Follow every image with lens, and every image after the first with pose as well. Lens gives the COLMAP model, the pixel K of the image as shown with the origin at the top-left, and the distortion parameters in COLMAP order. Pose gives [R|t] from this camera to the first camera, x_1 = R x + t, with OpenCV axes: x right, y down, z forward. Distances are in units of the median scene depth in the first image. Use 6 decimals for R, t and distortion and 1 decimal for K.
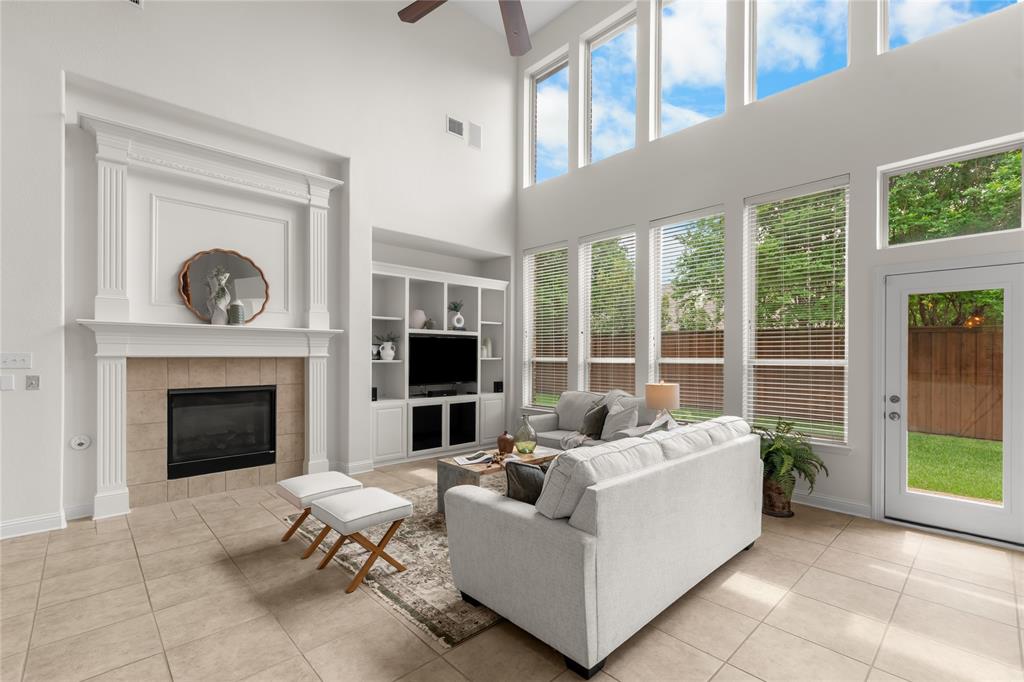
lens RADIAL K [[453.6, 0, 520.0], [0, 453.6, 355.8], [0, 0, 1]] dist [-0.001102, -0.001025]
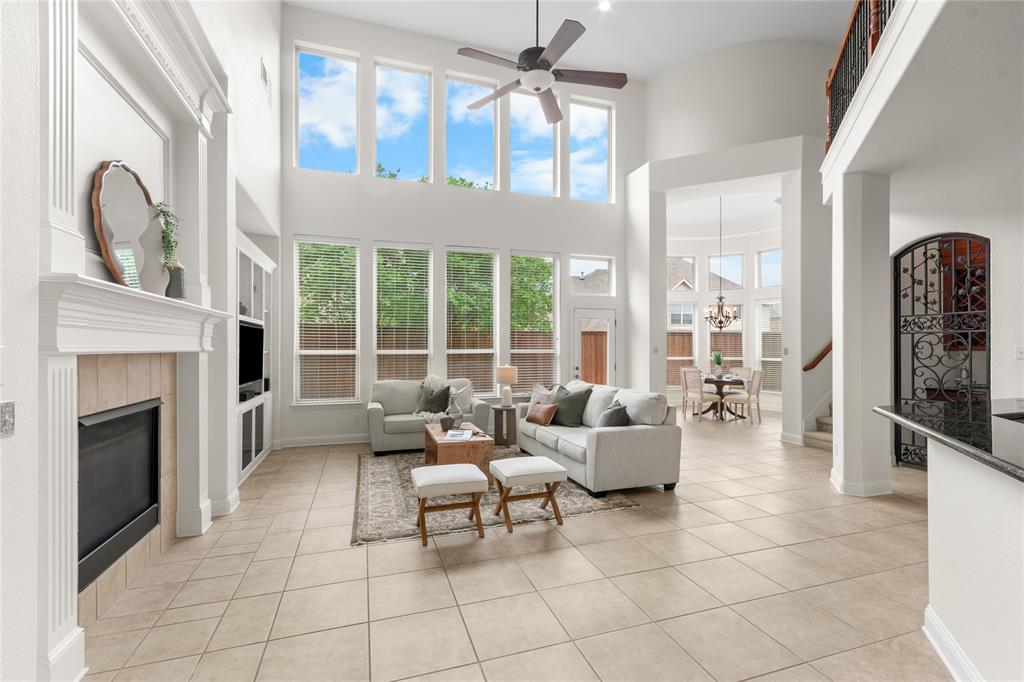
lens RADIAL K [[453.6, 0, 515.5], [0, 453.6, 346.7], [0, 0, 1]] dist [-0.001102, -0.001025]
pose [[0.431269, -0.001945, 0.902221, -0.967296], [0.003734, 0.999993, 0.000371, -0.003900], [-0.902216, 0.003208, 0.431273, 0.315509]]
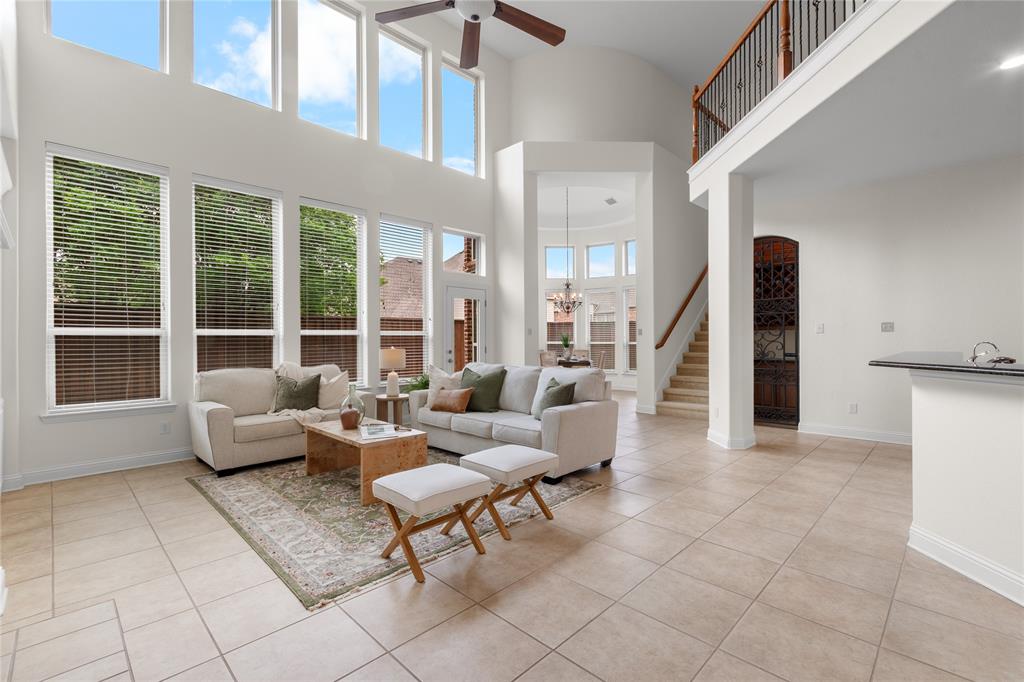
lens RADIAL K [[453.6, 0, 518.3], [0, 453.6, 341.3], [0, 0, 1]] dist [-0.001102, -0.001025]
pose [[-0.030147, -0.005894, 0.999528, -0.900073], [0.008575, 0.999944, 0.006155, 0.034025], [-0.999509, 0.008757, -0.030095, 0.653156]]
